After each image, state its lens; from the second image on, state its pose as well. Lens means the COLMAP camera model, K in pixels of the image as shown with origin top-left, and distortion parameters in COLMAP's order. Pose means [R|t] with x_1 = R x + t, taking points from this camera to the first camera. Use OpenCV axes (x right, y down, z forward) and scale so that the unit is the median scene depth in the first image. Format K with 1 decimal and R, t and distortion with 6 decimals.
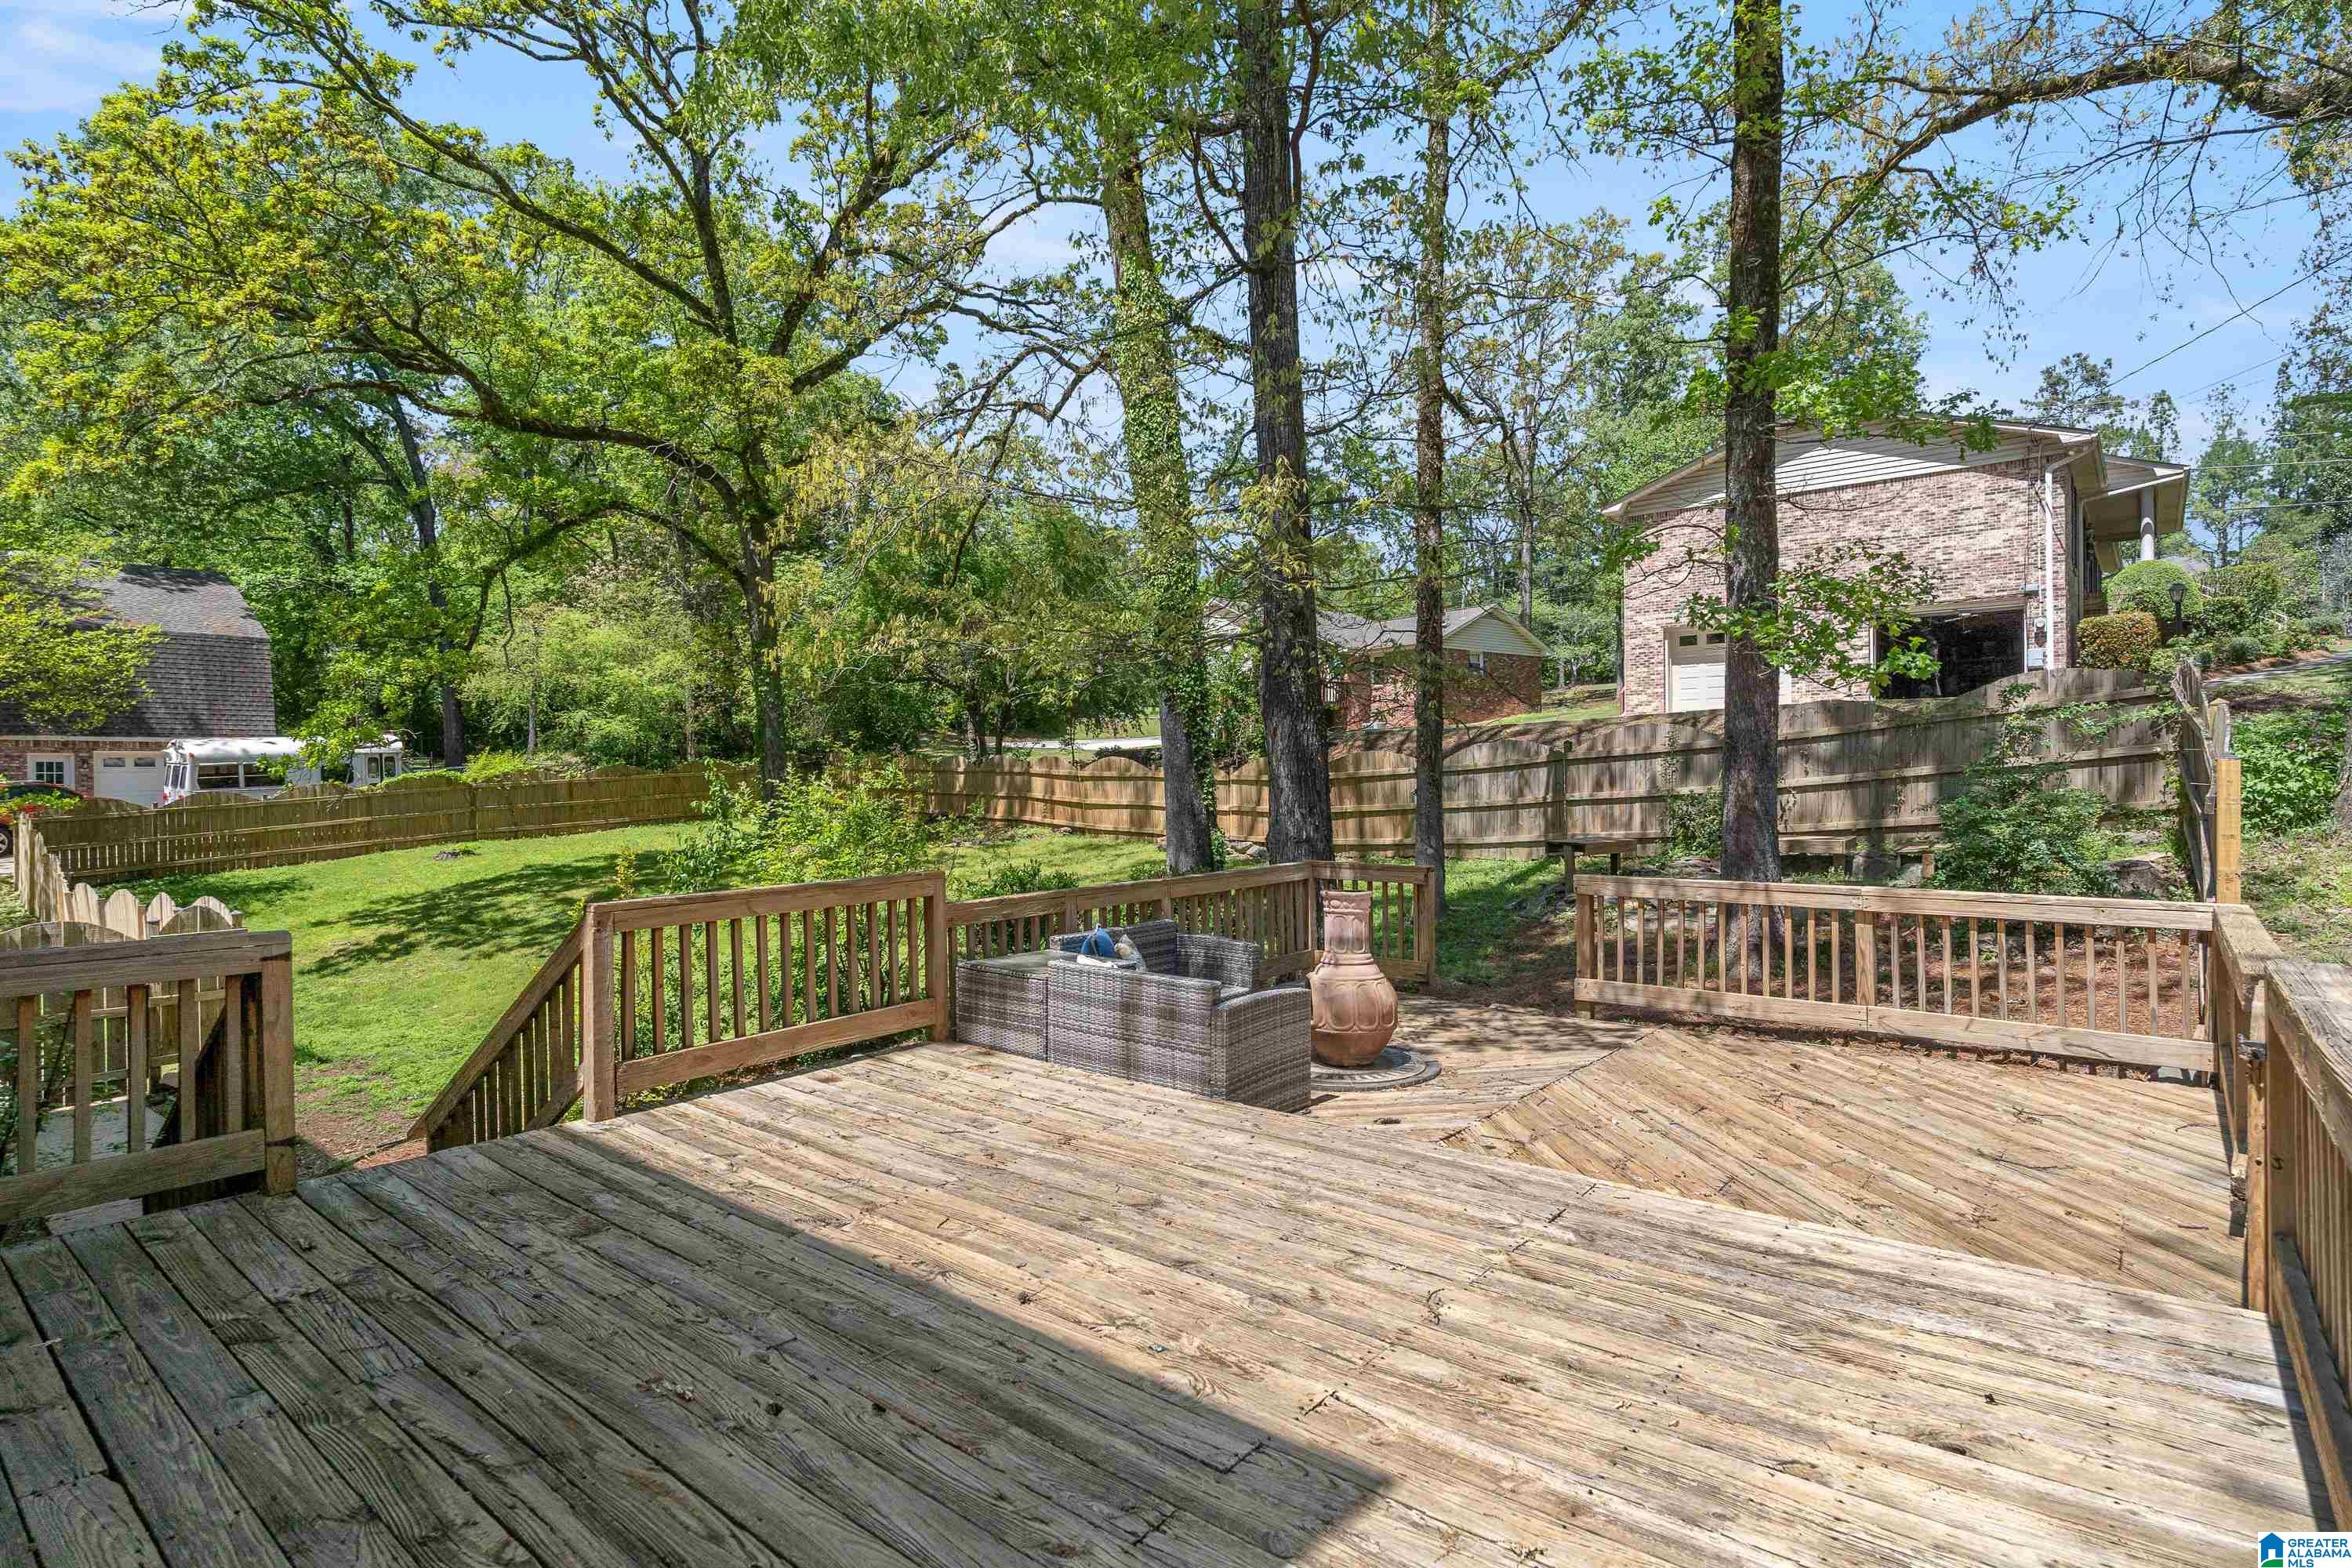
lens RADIAL K [[1214.3, 0, 1168.6], [0, 1214.3, 776.2], [0, 0, 1]] dist [0.001940, 0.000113]
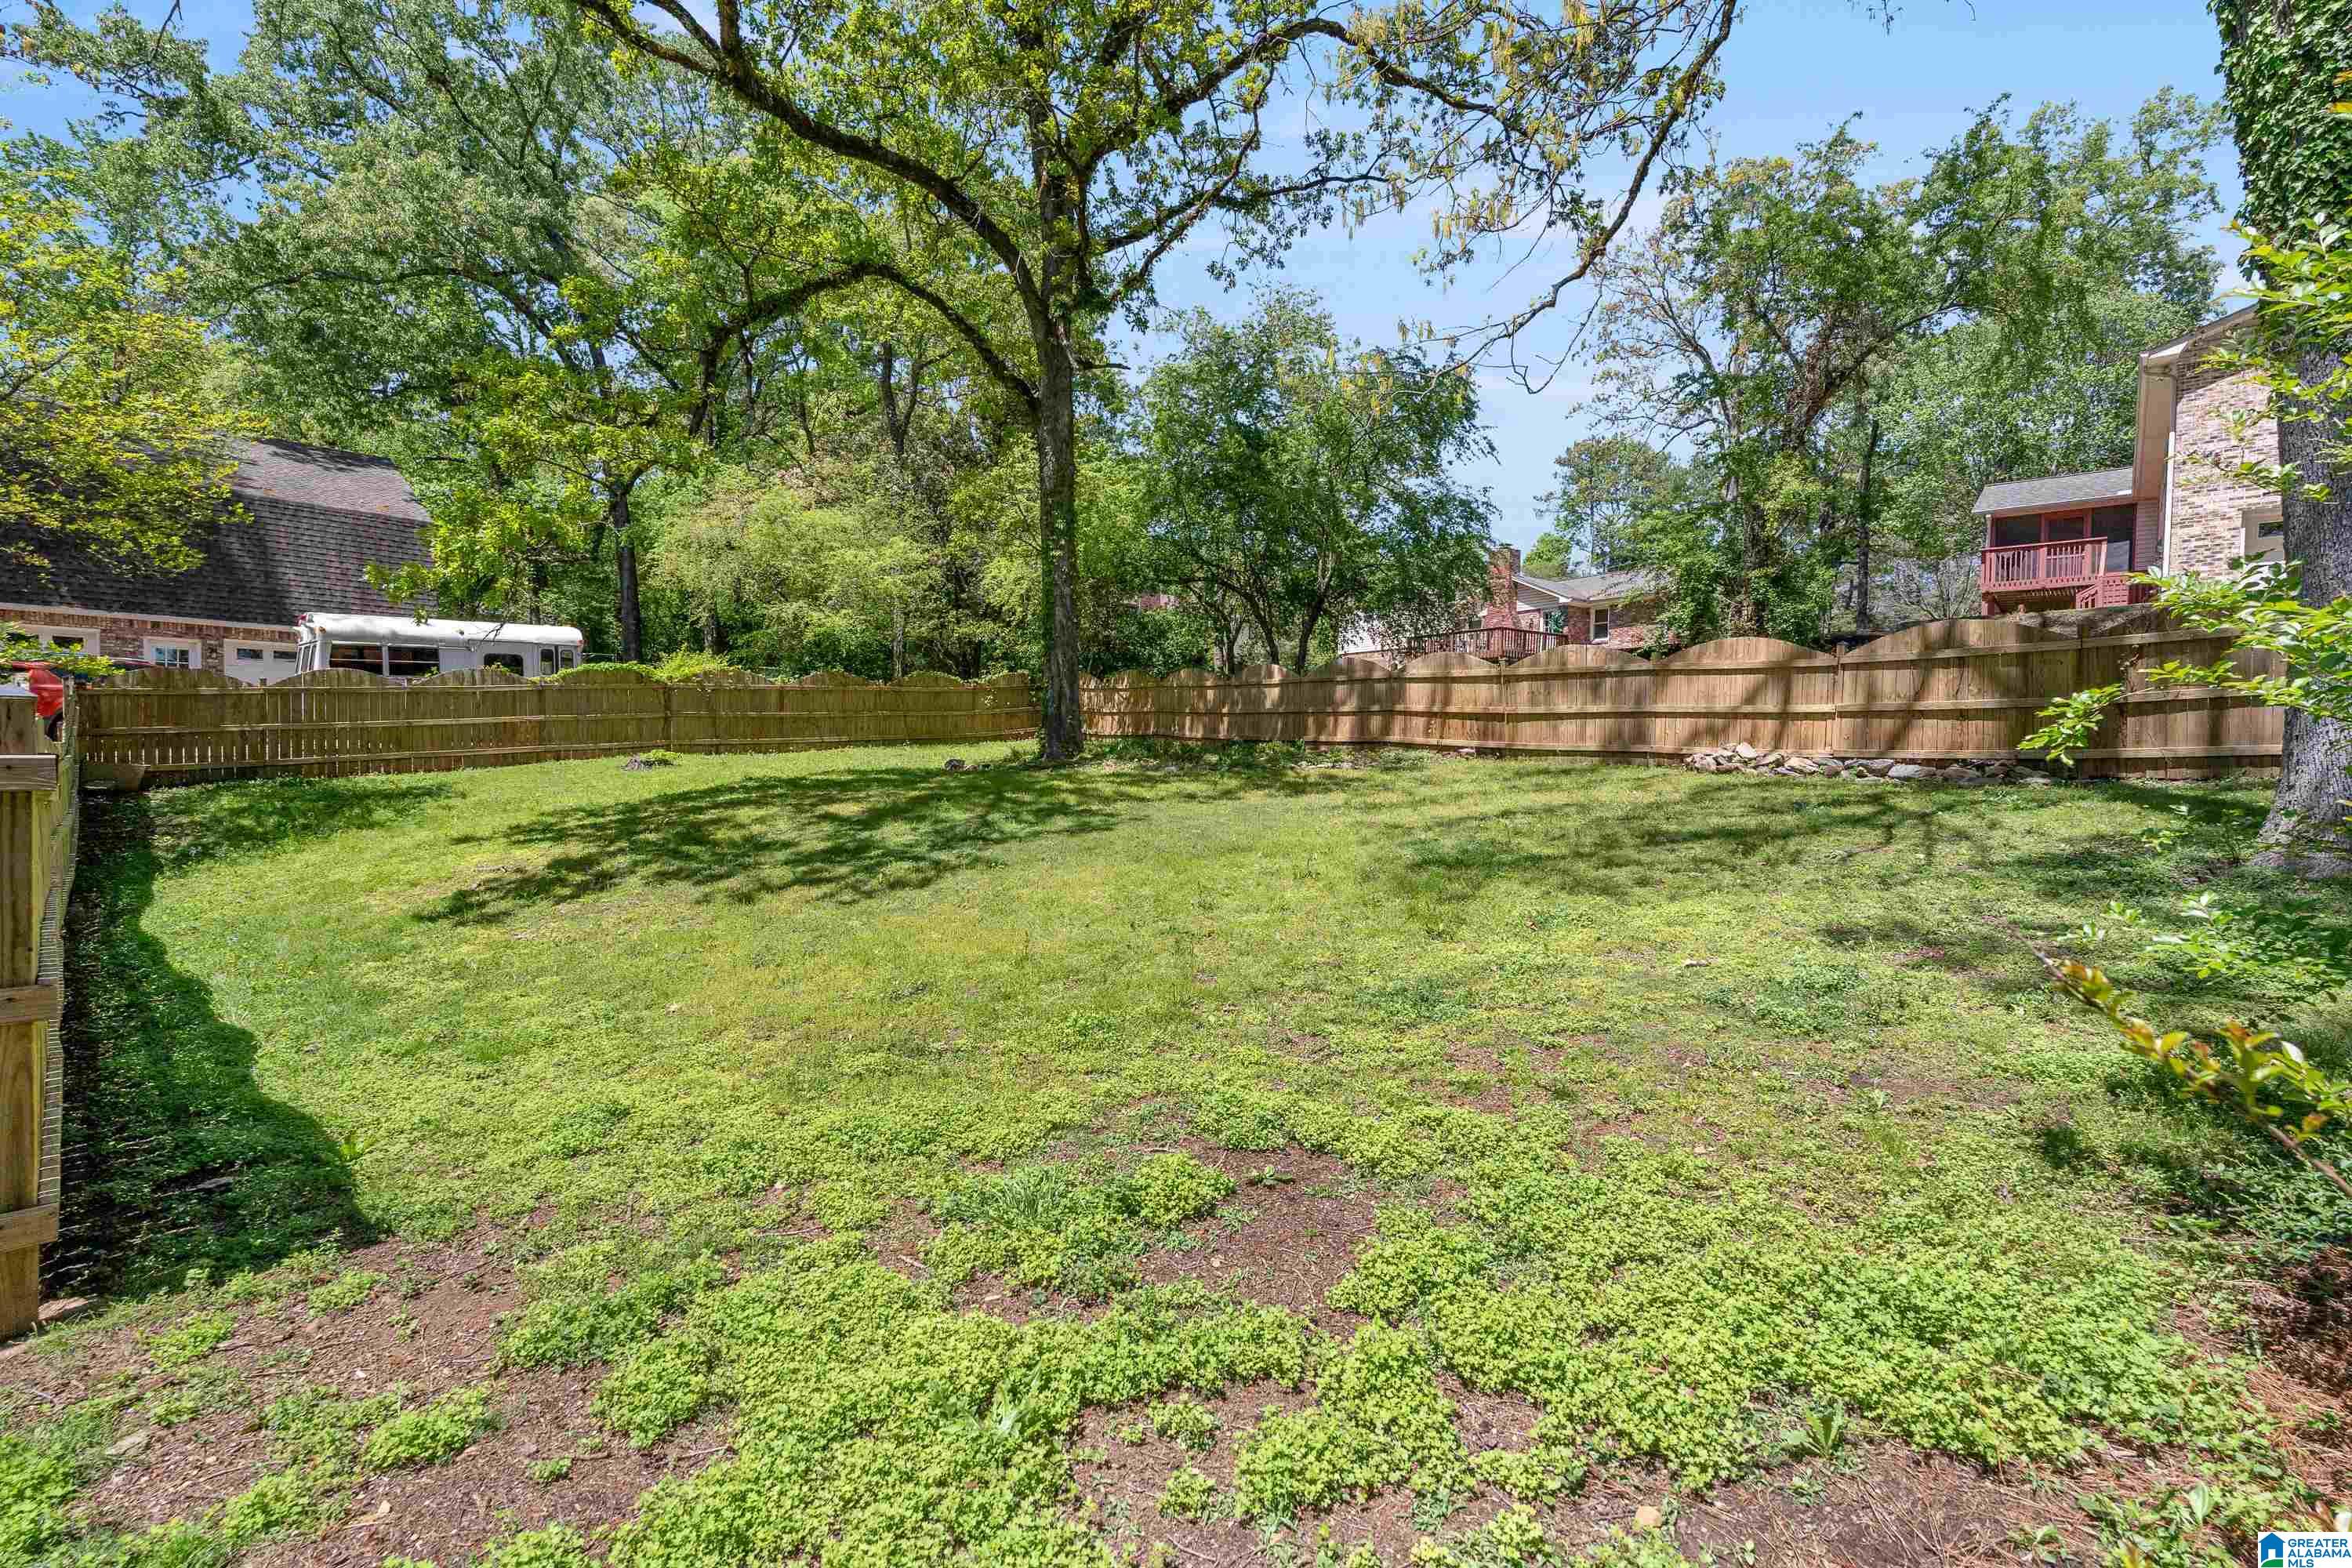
lens RADIAL K [[1066.0, 0, 1184.7], [0, 1066.0, 779.4], [0, 0, 1]] dist [-0.002523, -0.000040]
pose [[0.998824, 0.029145, -0.038737, -0.232320], [-0.028384, 0.999396, 0.020051, 0.052987], [0.039298, -0.018928, 0.999048, 0.355190]]
